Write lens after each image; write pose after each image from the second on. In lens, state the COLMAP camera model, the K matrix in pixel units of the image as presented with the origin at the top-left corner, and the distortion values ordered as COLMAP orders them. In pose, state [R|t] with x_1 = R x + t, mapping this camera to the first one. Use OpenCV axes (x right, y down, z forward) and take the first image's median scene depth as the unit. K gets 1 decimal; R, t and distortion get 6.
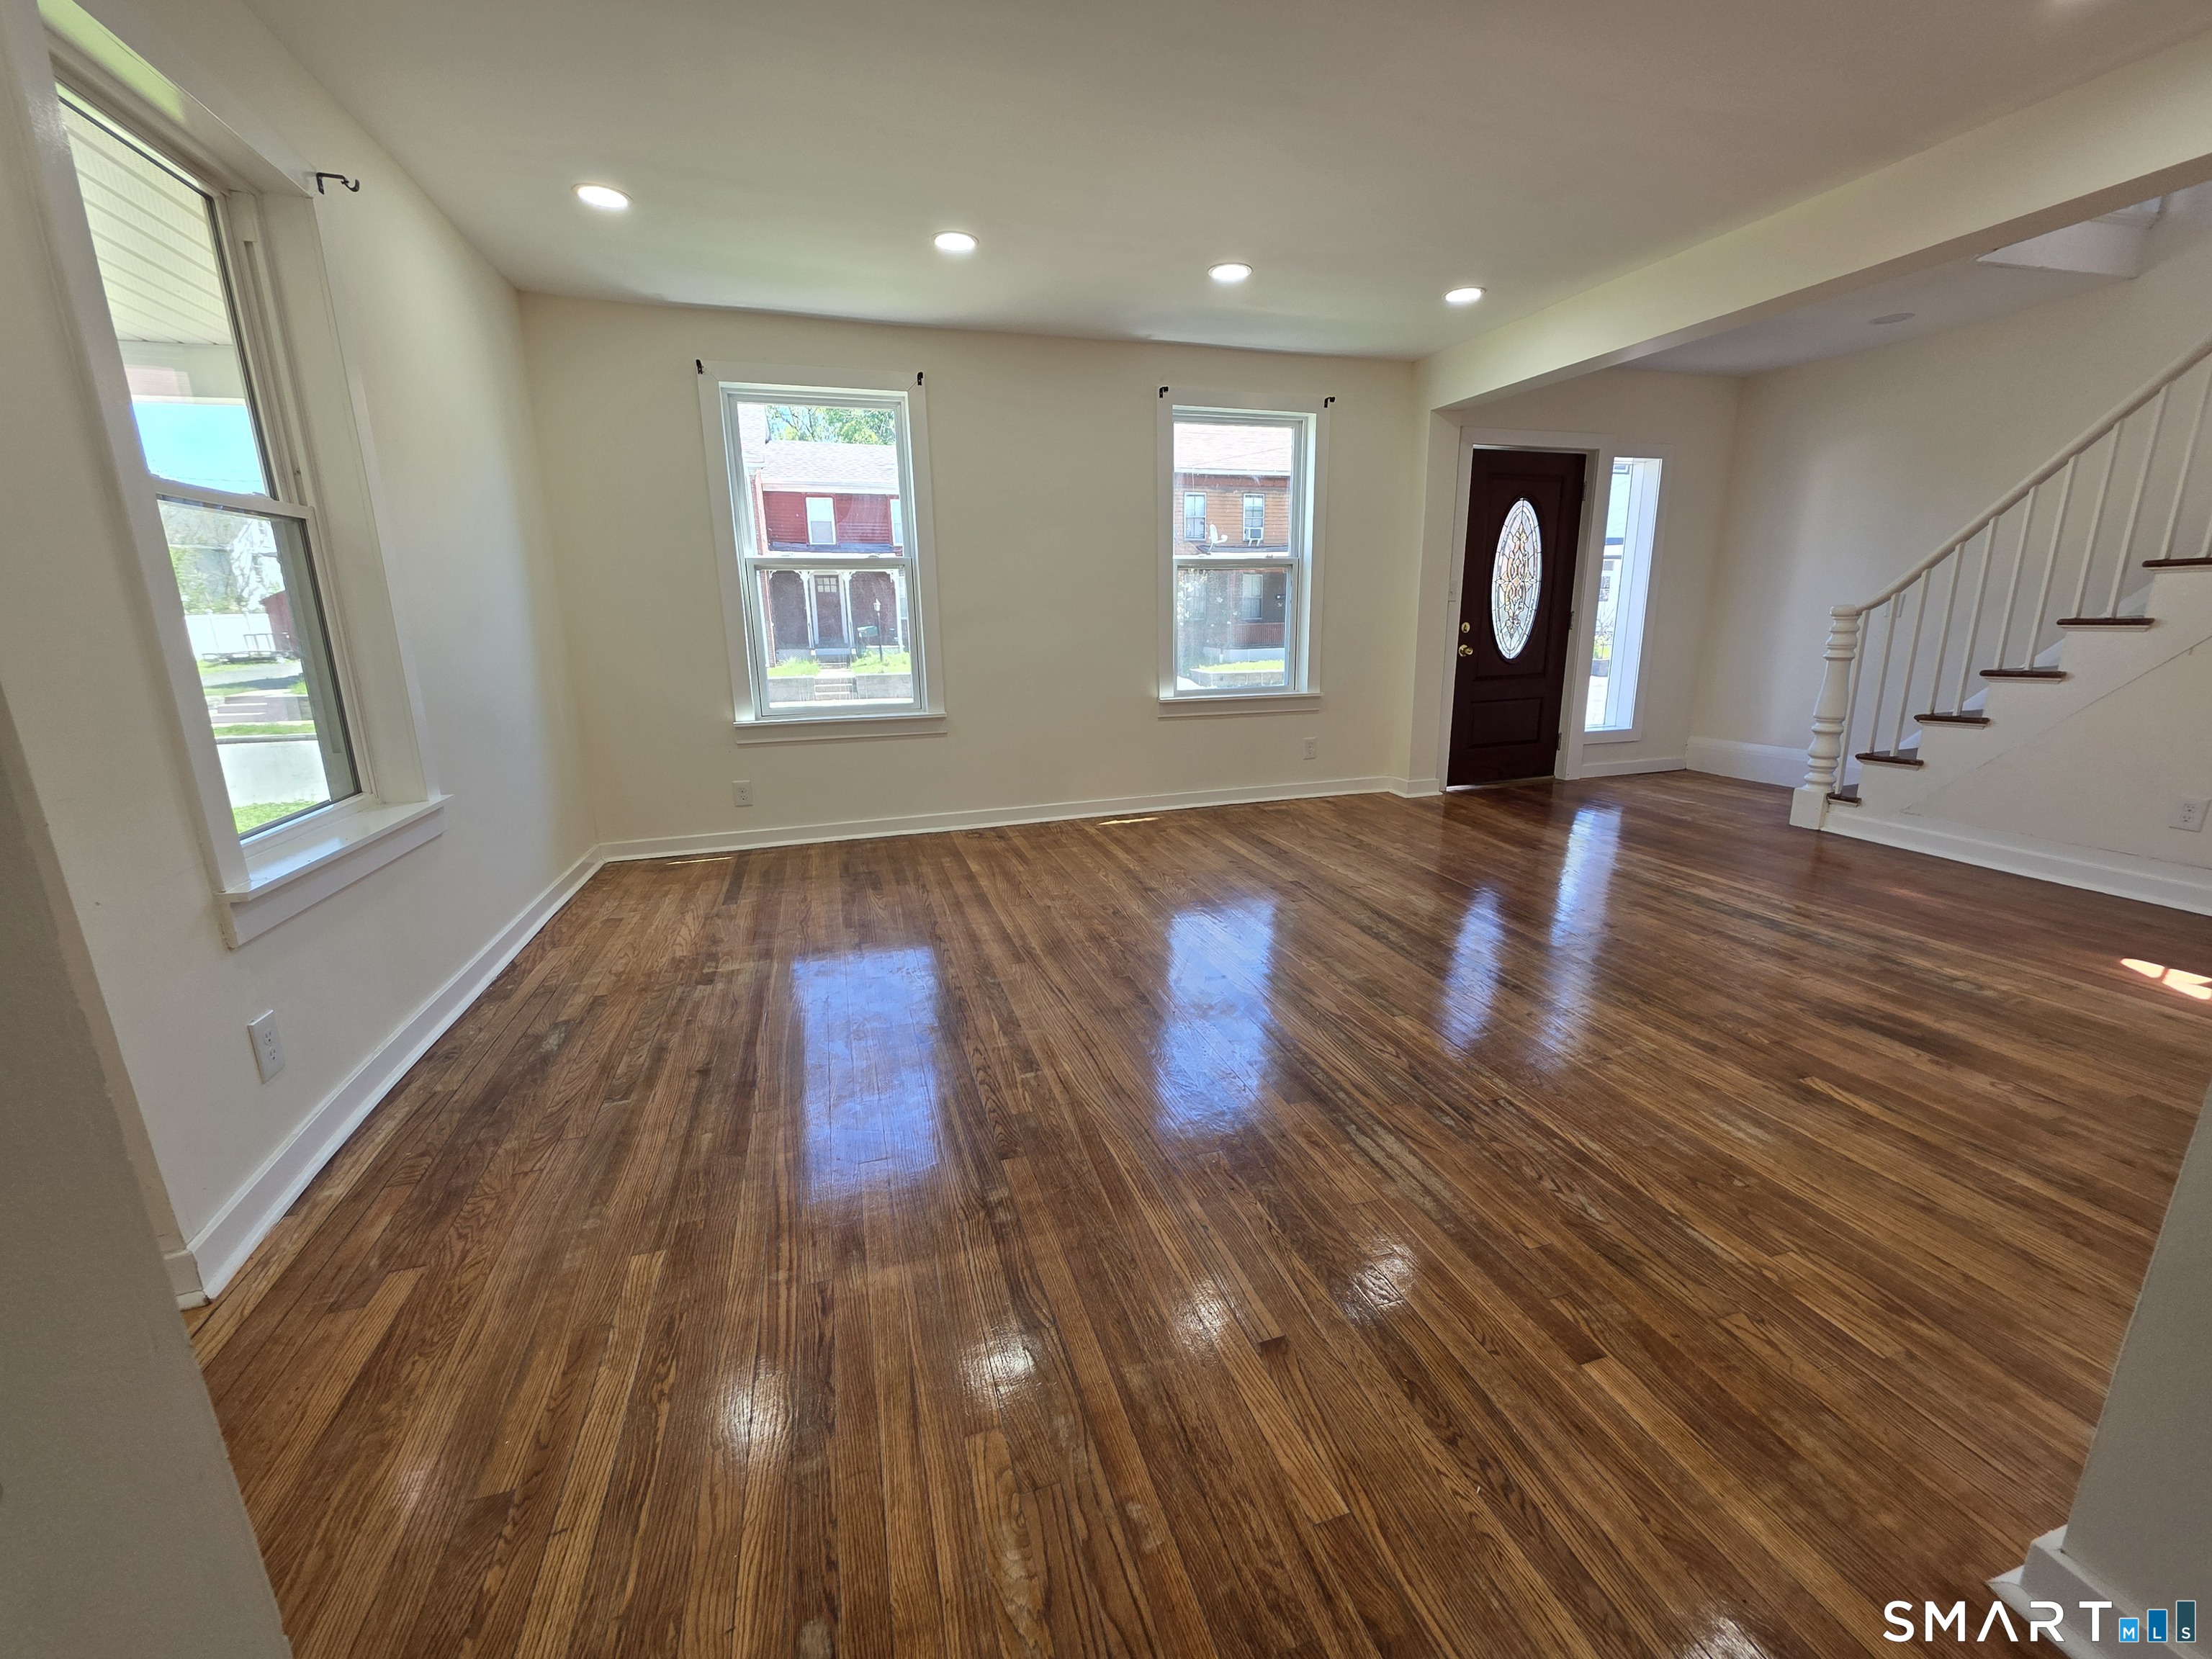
lens RADIAL K [[880.6, 0, 1114.3], [0, 880.6, 825.9], [0, 0, 1]] dist [-0.000063, -0.000257]
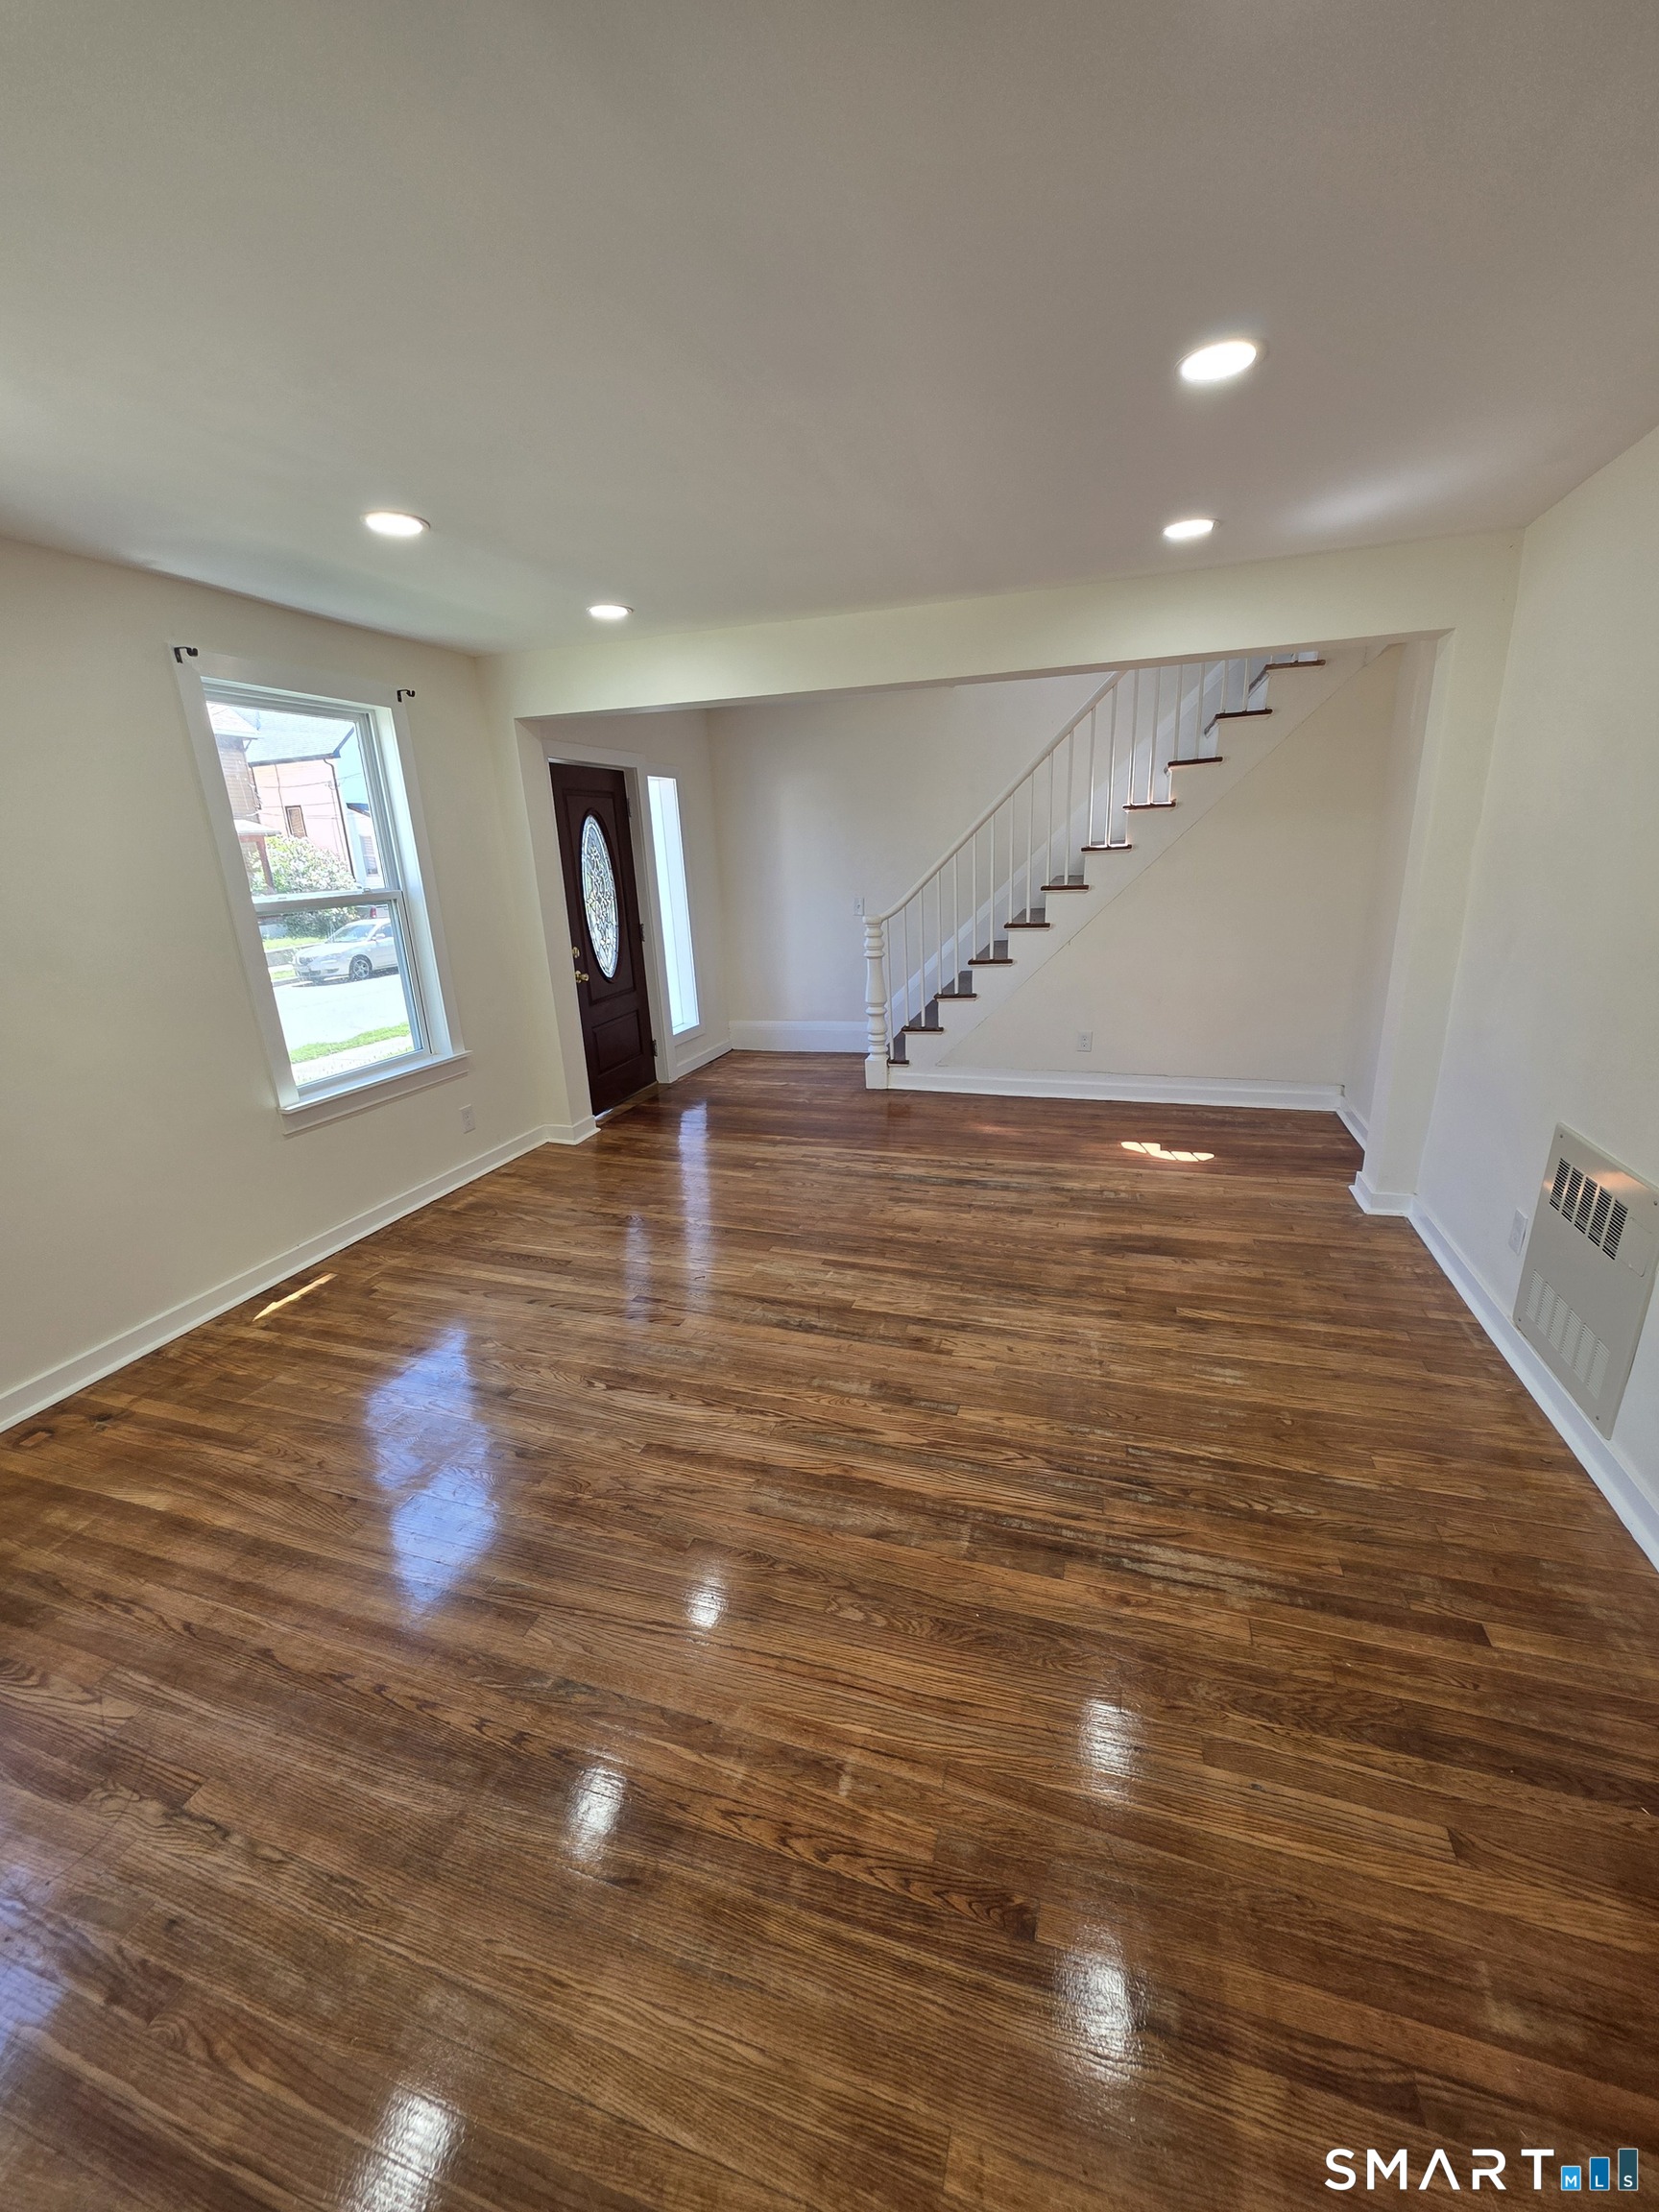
lens RADIAL K [[880.6, 0, 830.4], [0, 880.6, 1110.8], [0, 0, 1]] dist [-0.000063, -0.000257]
pose [[0.590641, -0.240749, 0.770184, -0.306109], [0.221802, 0.966129, 0.131903, -0.188941], [-0.775852, 0.092921, 0.624034, 0.329789]]
